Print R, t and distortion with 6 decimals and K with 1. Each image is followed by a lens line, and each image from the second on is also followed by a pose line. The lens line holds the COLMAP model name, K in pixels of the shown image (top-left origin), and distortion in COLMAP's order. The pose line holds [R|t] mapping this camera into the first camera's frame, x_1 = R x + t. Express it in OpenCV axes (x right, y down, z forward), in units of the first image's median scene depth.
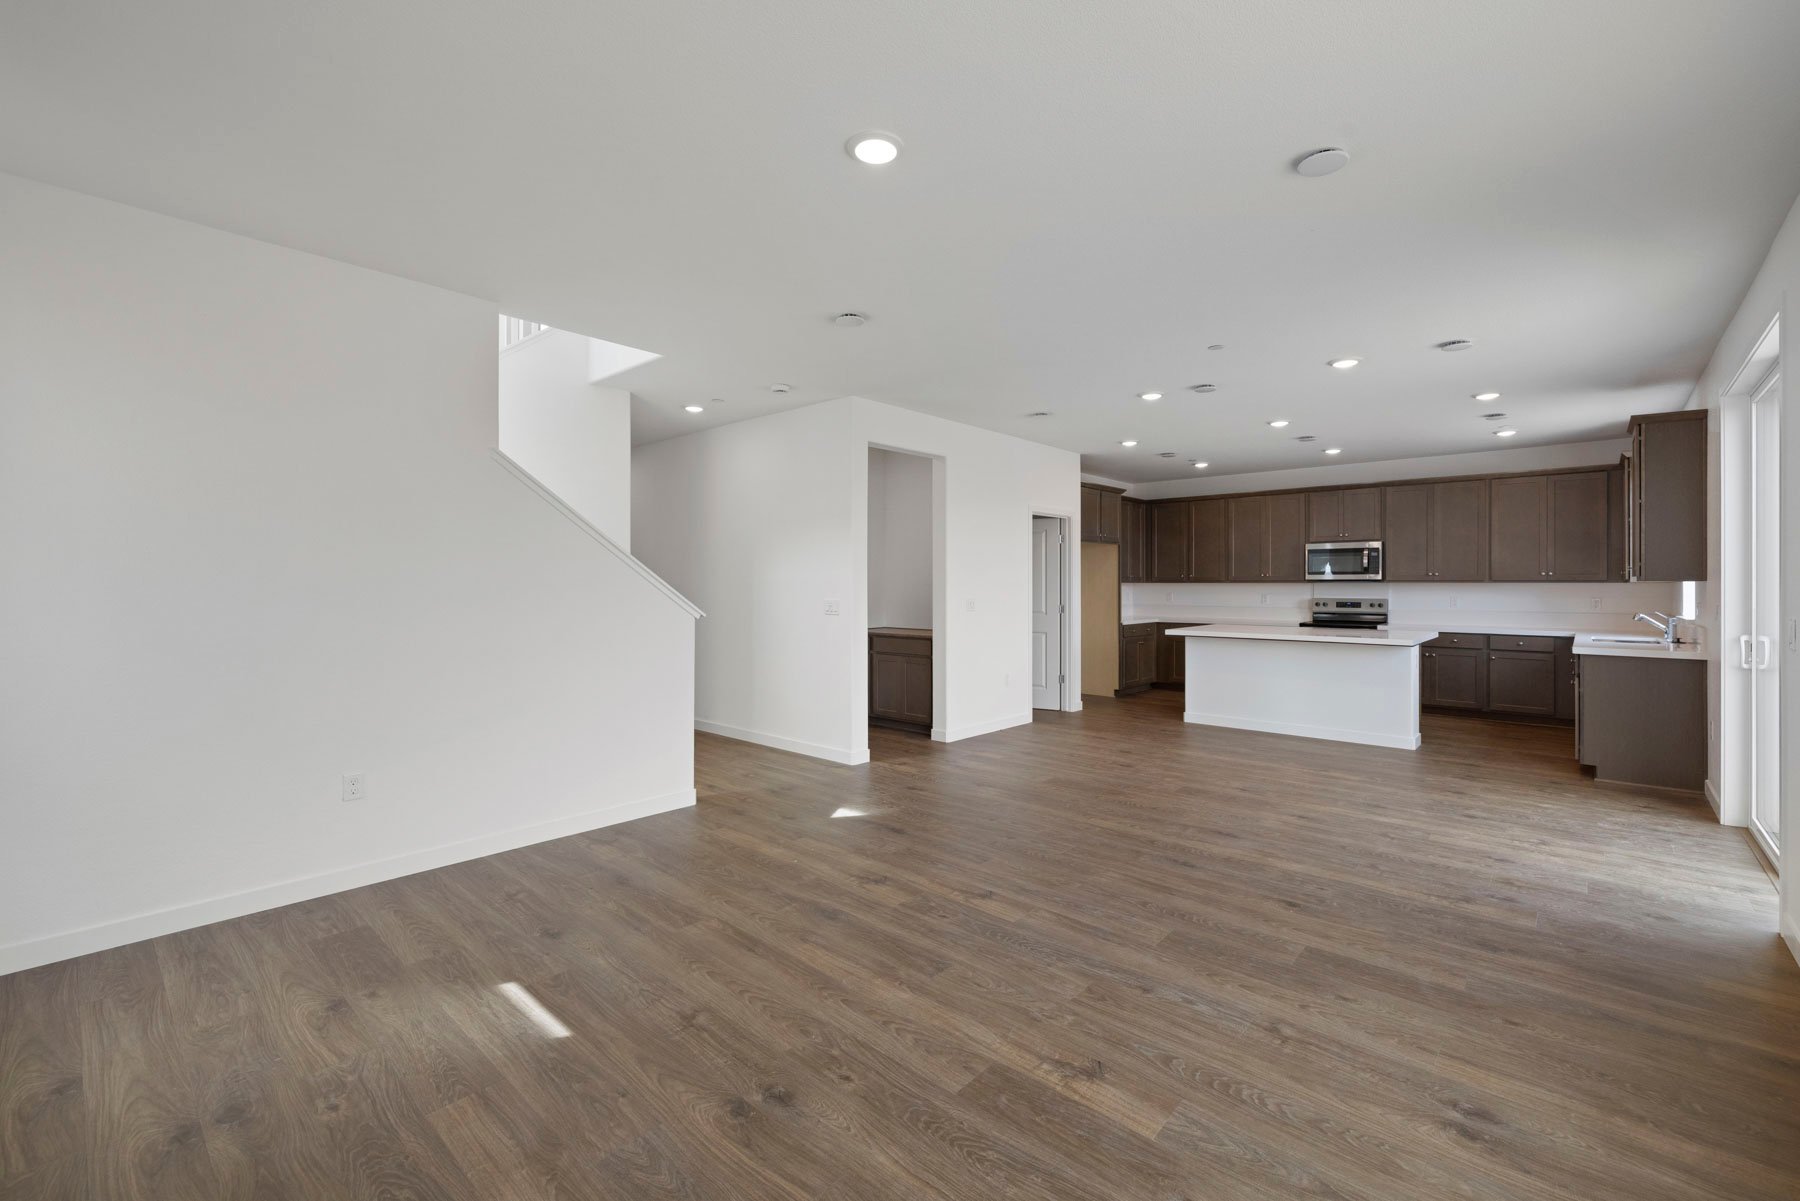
lens RADIAL K [[755.3, 0, 905.4], [0, 755.3, 593.4], [0, 0, 1]] dist [0.000390, 0.000768]
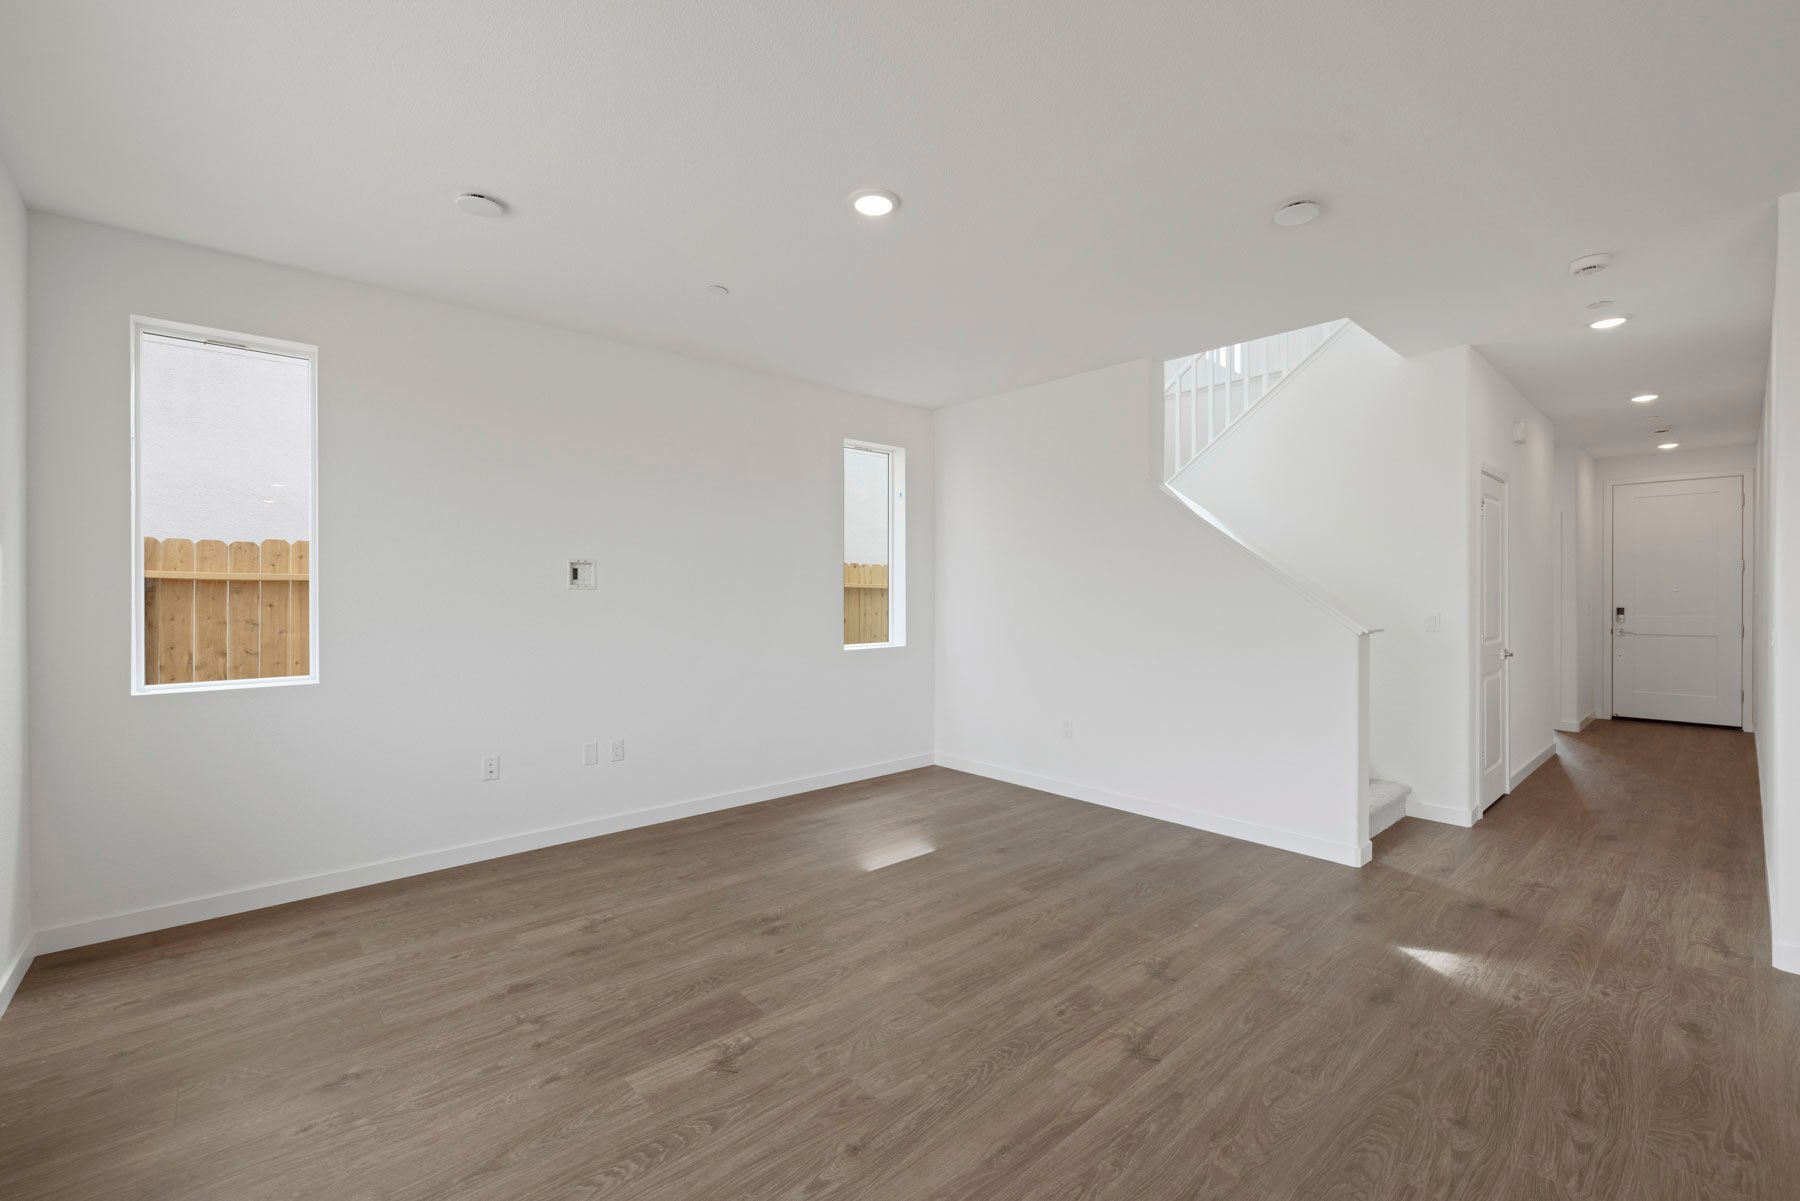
lens RADIAL K [[755.3, 0, 905.4], [0, 755.3, 593.4], [0, 0, 1]] dist [0.000390, 0.000768]
pose [[-0.103729, 0.001295, -0.994605, 0.882974], [-0.012191, 0.999922, 0.002574, -0.007502], [0.994531, 0.012392, -0.103705, 0.956694]]
